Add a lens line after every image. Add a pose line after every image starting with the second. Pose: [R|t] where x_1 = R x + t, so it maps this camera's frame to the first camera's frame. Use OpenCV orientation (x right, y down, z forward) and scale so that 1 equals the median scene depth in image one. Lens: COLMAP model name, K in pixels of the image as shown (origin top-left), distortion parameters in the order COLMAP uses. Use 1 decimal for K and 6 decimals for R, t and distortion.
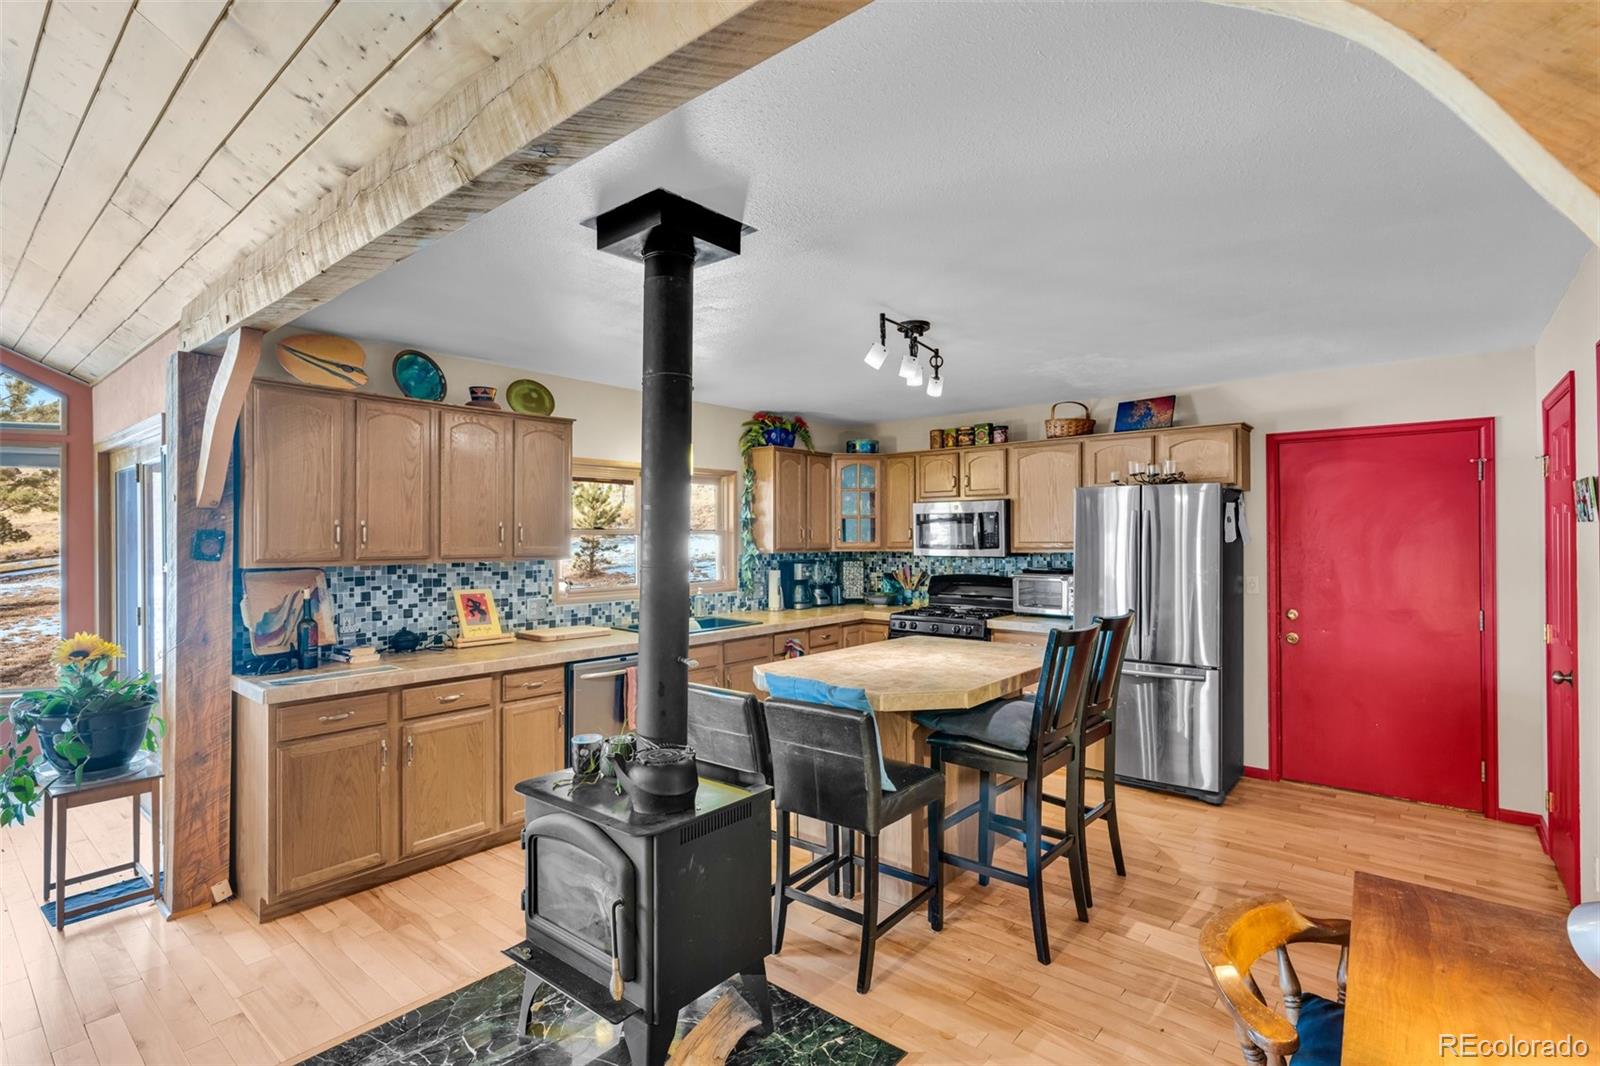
lens RADIAL K [[764.1, 0, 804.5], [0, 764.1, 532.1], [0, 0, 1]] dist [-0.001130, -0.000063]
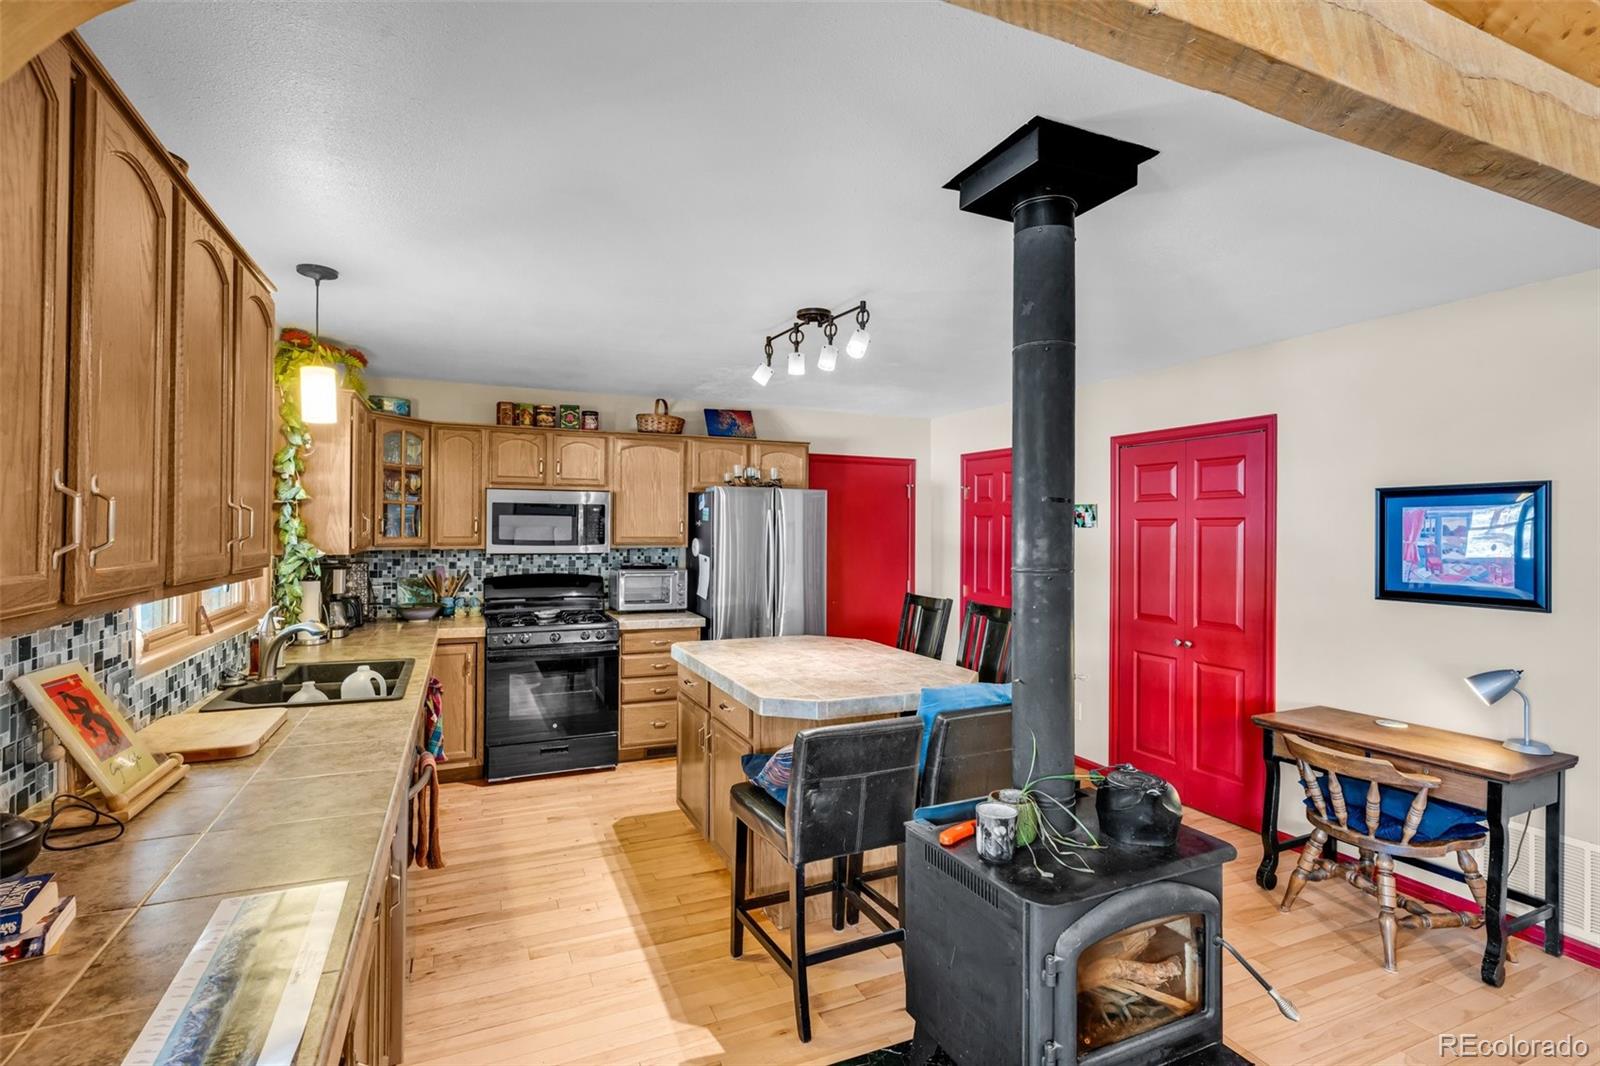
lens RADIAL K [[764.1, 0, 804.5], [0, 764.1, 532.1], [0, 0, 1]] dist [-0.001130, -0.000063]
pose [[0.446244, 0.004117, 0.894902, -0.471221], [-0.015007, 0.999883, 0.002884, 0.000626], [-0.894786, -0.014717, 0.446253, 0.368573]]
